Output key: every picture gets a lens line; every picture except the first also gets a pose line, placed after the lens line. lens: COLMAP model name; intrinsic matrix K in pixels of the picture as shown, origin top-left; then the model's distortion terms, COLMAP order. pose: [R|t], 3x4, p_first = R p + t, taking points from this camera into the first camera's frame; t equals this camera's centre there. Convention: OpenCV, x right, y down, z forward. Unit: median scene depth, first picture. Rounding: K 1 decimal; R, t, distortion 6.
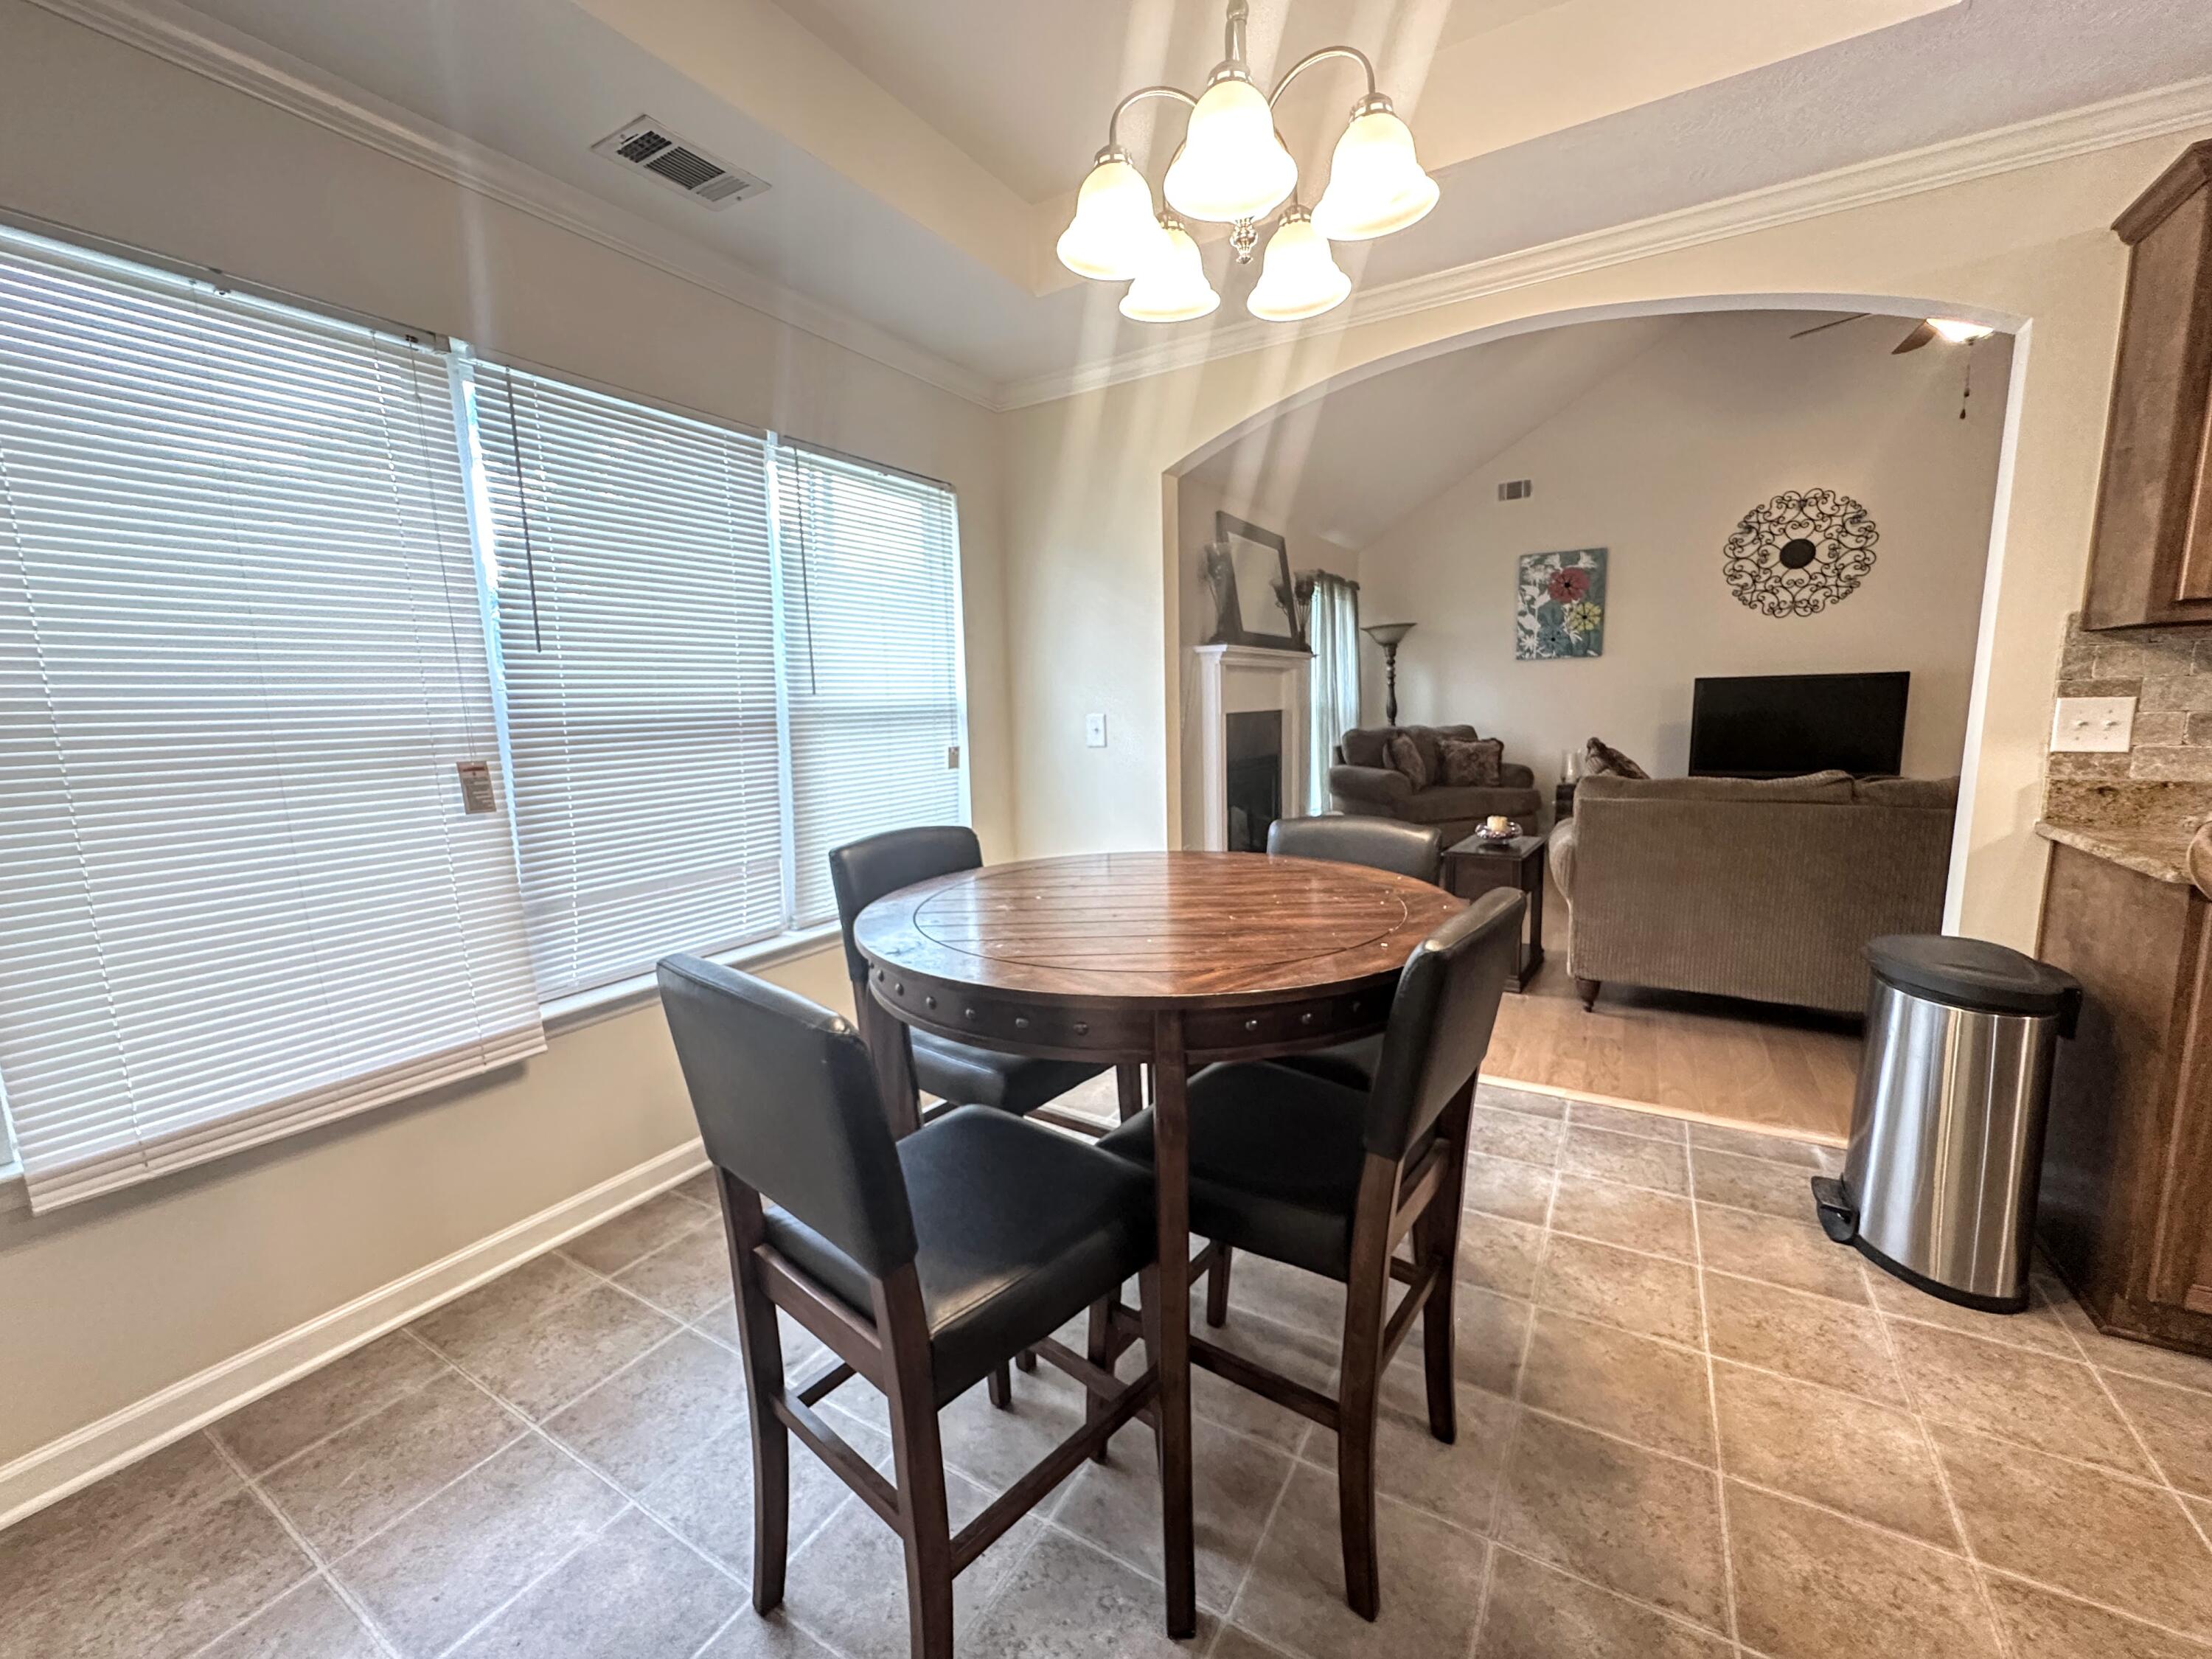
lens RADIAL K [[884.5, 0, 1107.0], [0, 884.5, 826.3], [0, 0, 1]] dist [-0.005431, 0.000628]
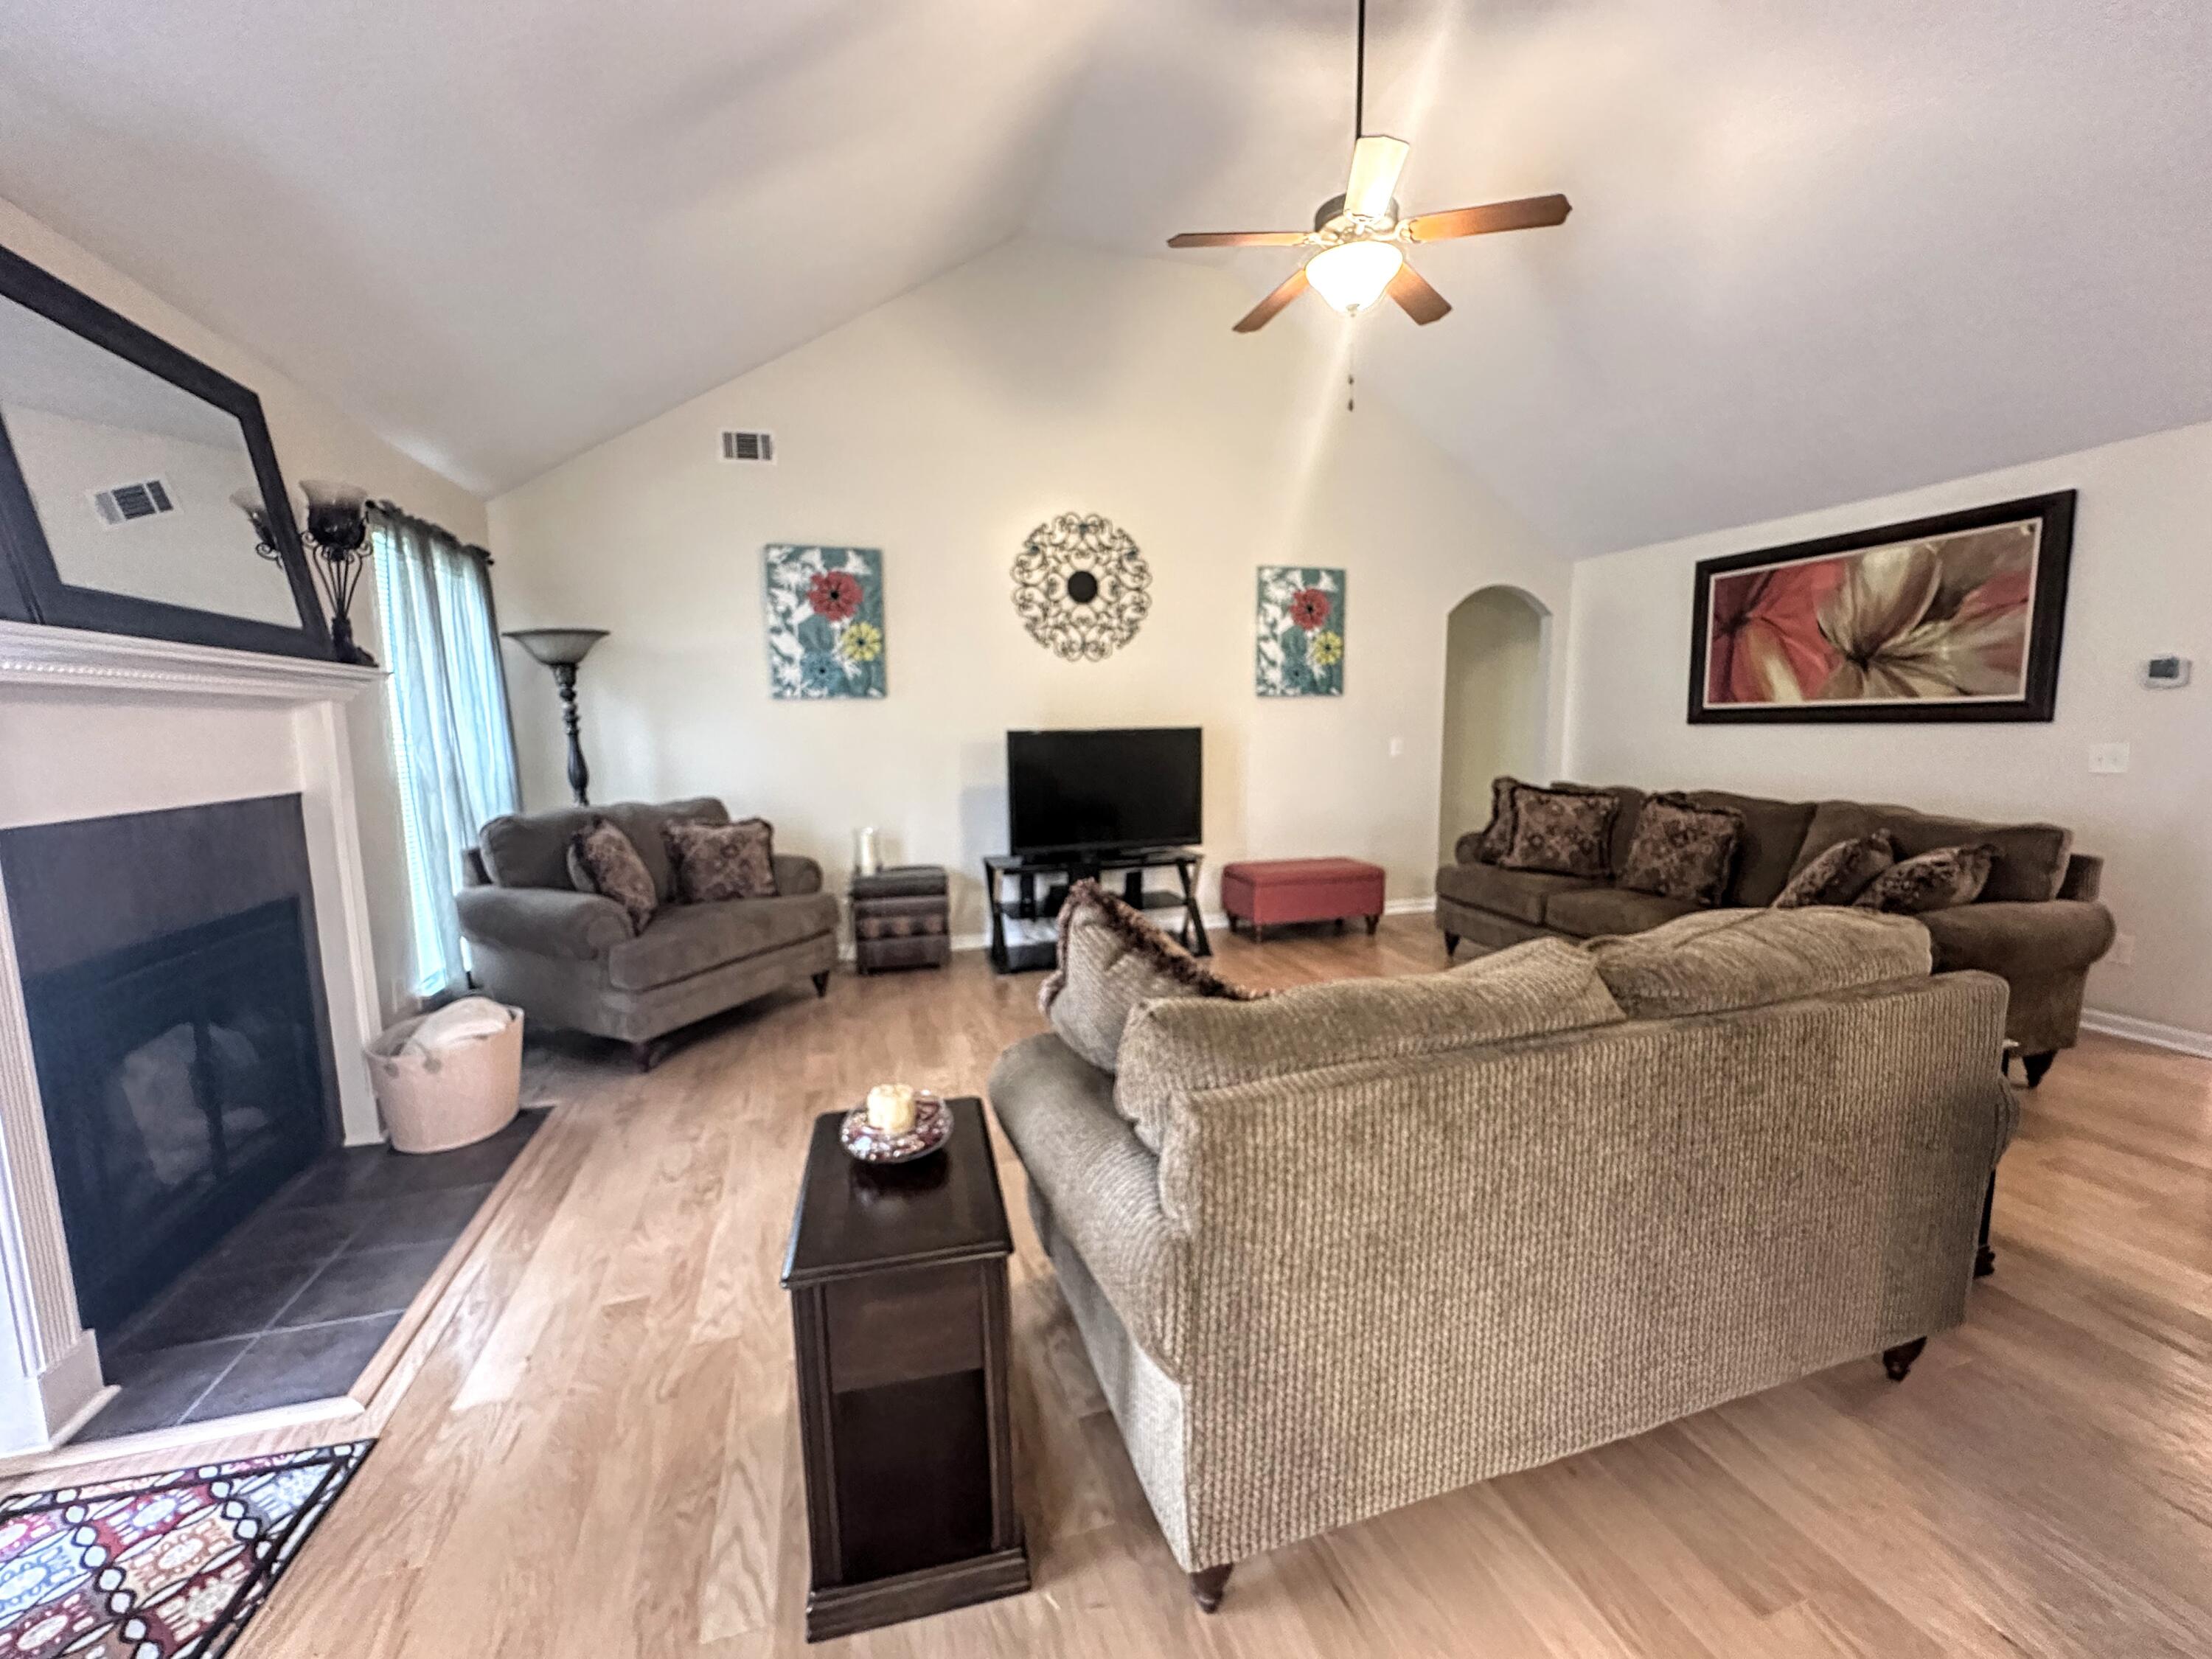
lens RADIAL K [[884.5, 0, 1102.3], [0, 884.5, 829.6], [0, 0, 1]] dist [-0.005431, 0.000628]
pose [[0.666225, -0.072523, 0.742216, 0.128261], [0.100029, 0.994957, 0.007431, -0.071950], [-0.739012, 0.069292, 0.670120, 0.388098]]
